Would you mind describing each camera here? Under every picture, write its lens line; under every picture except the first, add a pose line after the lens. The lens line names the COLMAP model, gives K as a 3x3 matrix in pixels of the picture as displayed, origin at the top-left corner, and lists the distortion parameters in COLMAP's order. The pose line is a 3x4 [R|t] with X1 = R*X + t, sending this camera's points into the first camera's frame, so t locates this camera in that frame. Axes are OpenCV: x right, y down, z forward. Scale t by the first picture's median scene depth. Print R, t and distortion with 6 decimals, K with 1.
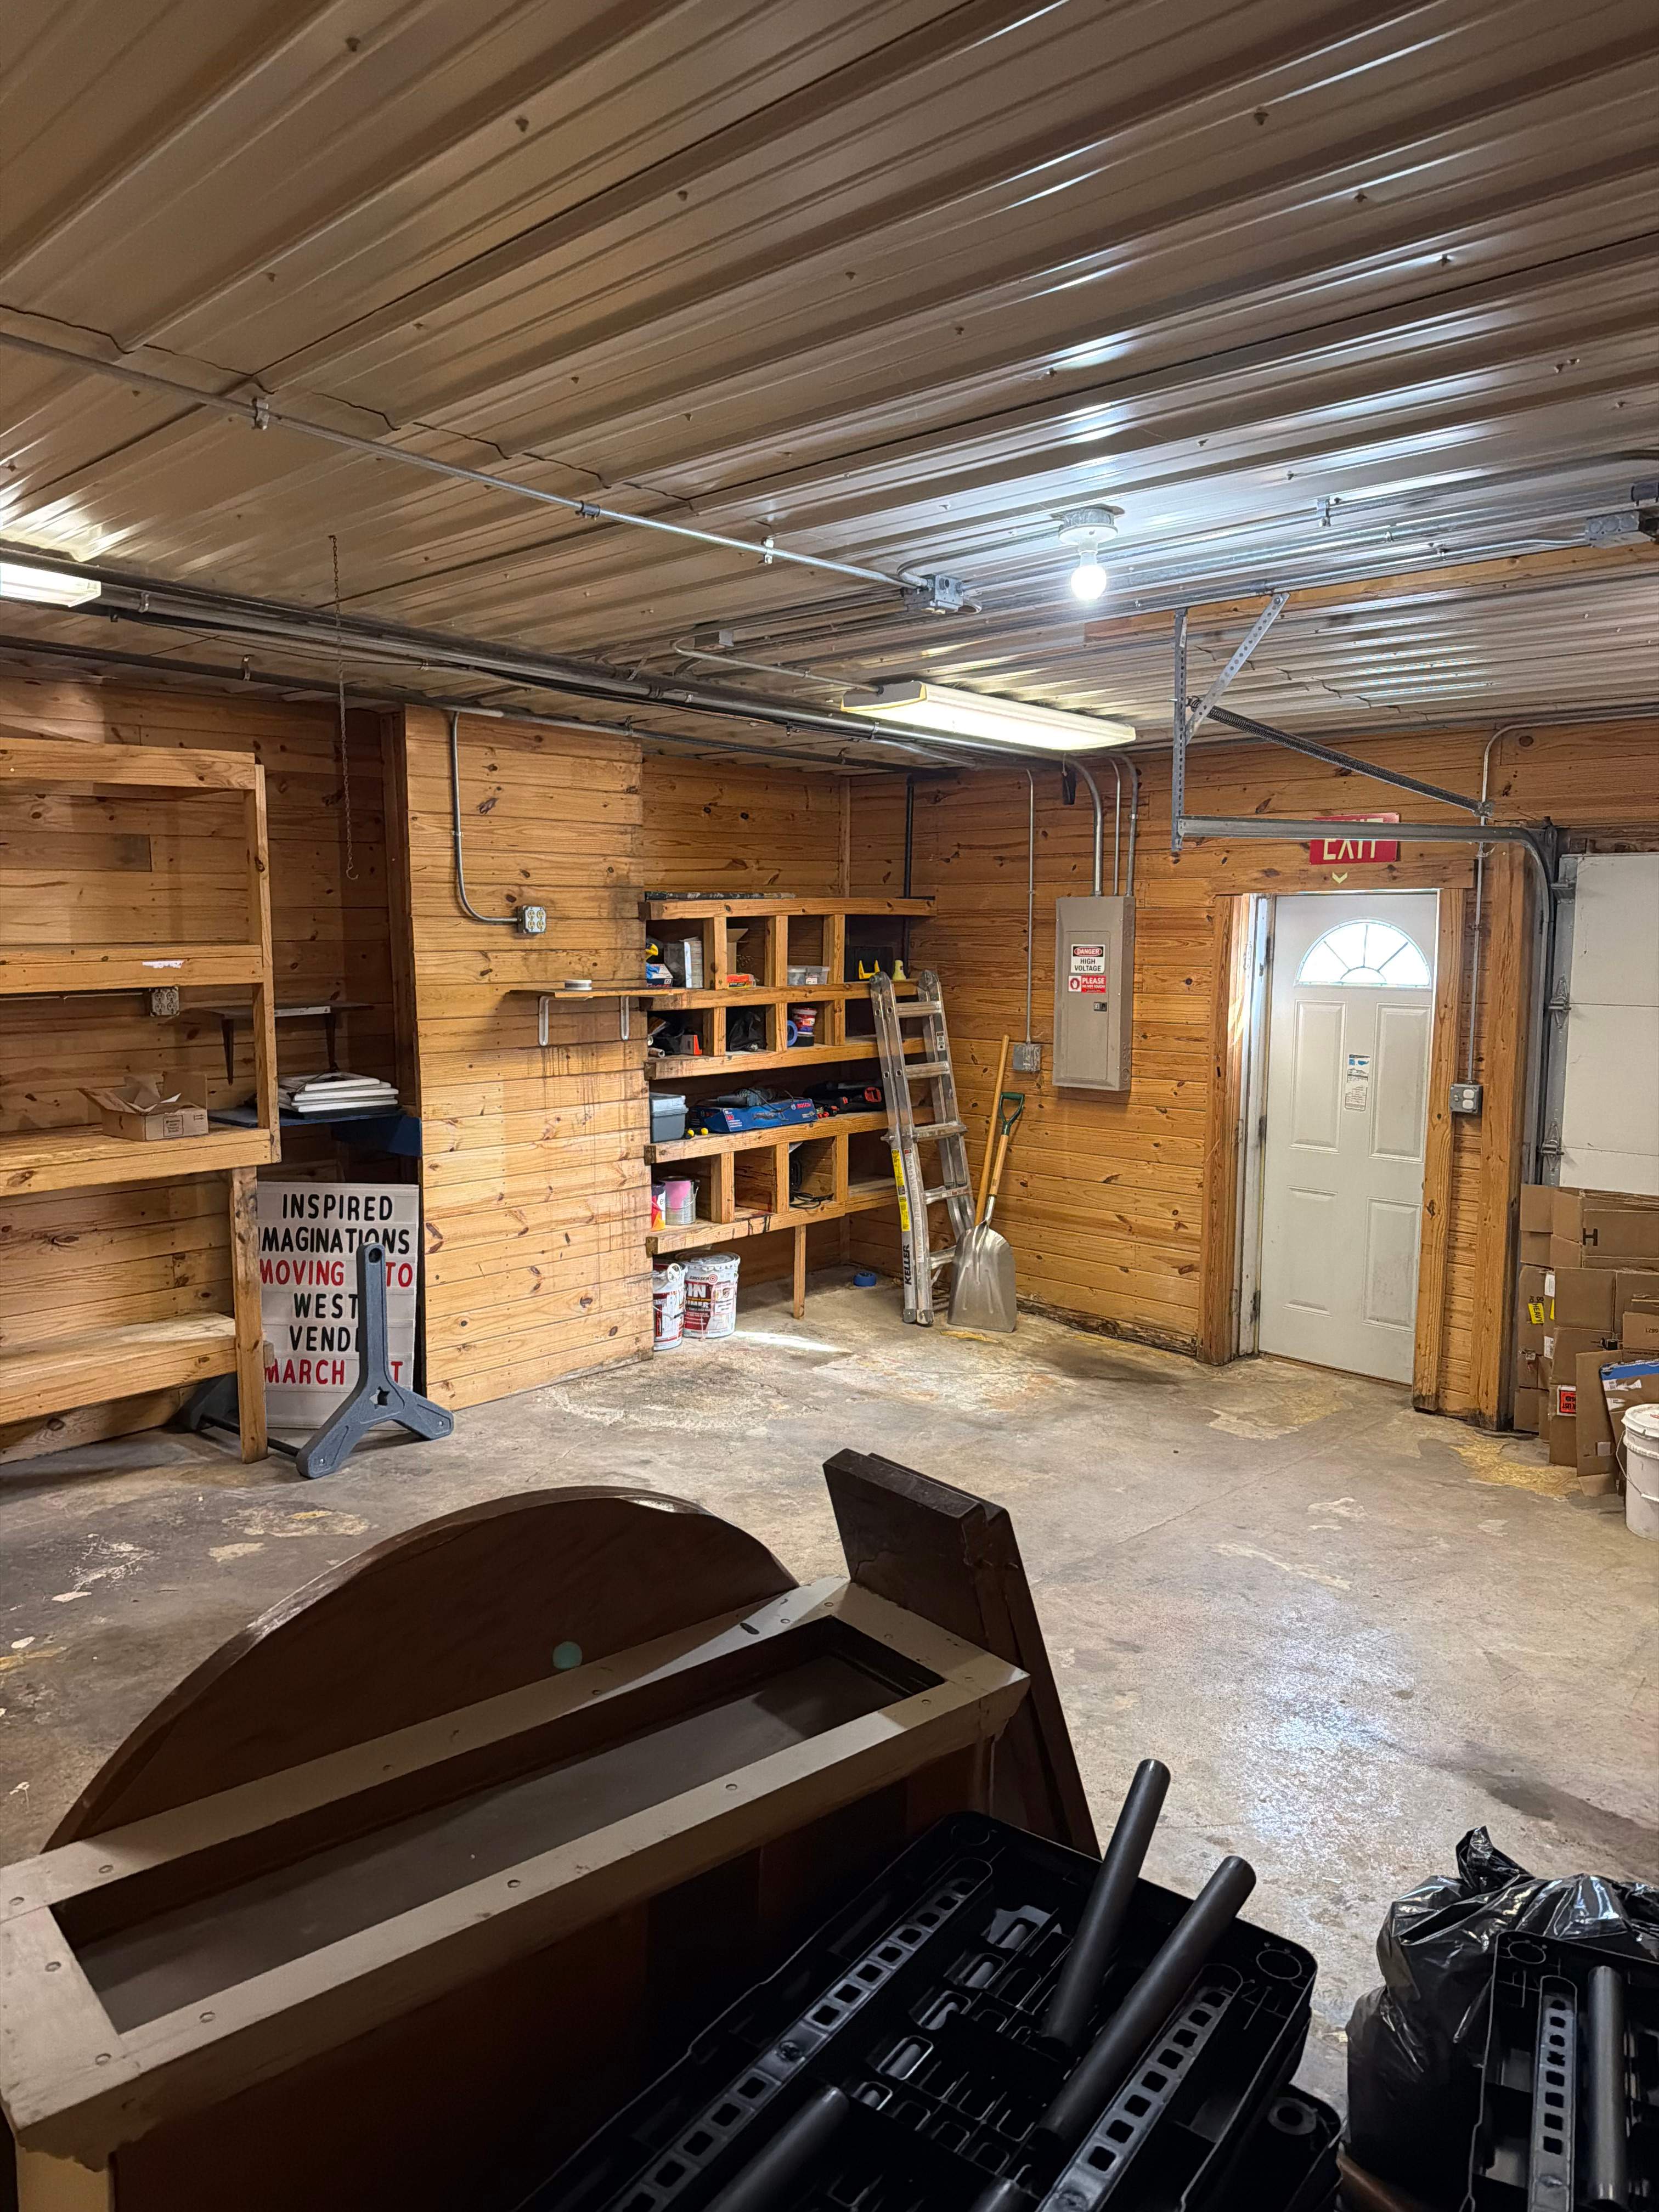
lens RADIAL K [[1536.0, 0, 827.4], [0, 1536.0, 1121.9], [0, 0, 1]] dist [0.139226, -0.264218]
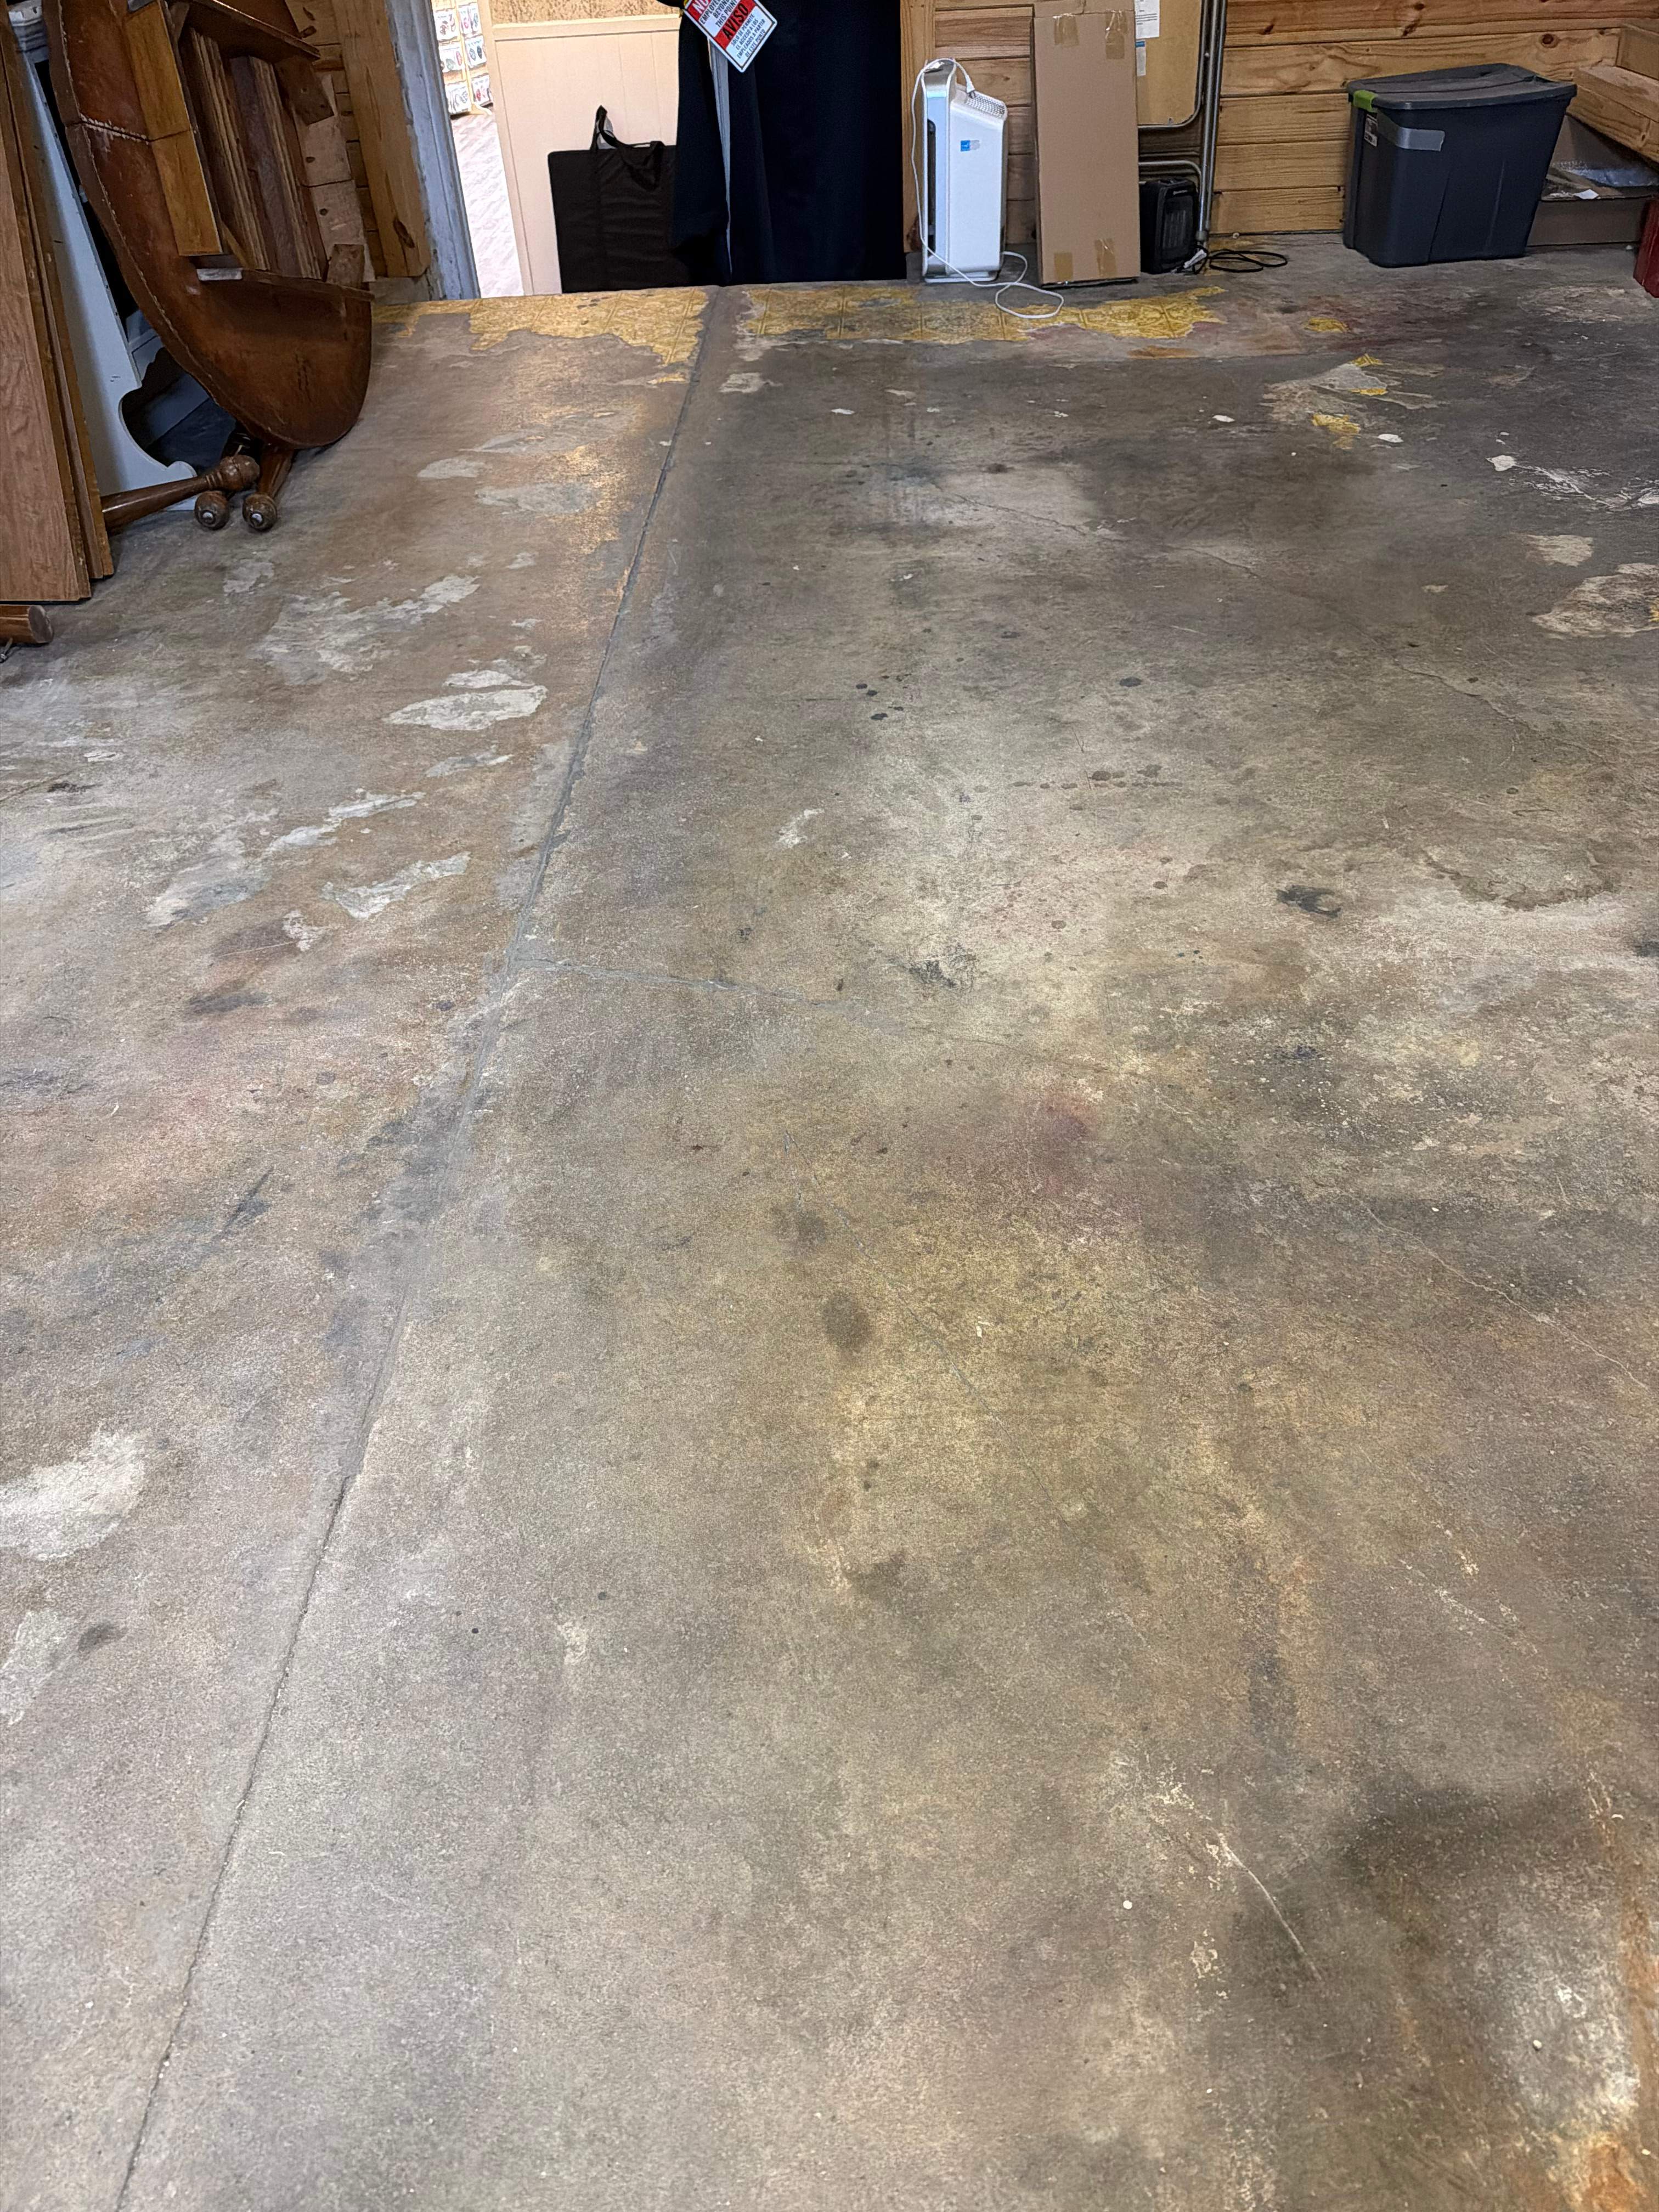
lens RADIAL K [[1572.2, 0, 820.3], [0, 1572.2, 1112.4], [0, 0, 1]] dist [0.049856, -0.064500]
pose [[-0.743400, 0.464796, -0.480959, 0.224722], [-0.037212, 0.689231, 0.723586, -0.023828], [0.667811, 0.555811, -0.495078, 1.018314]]
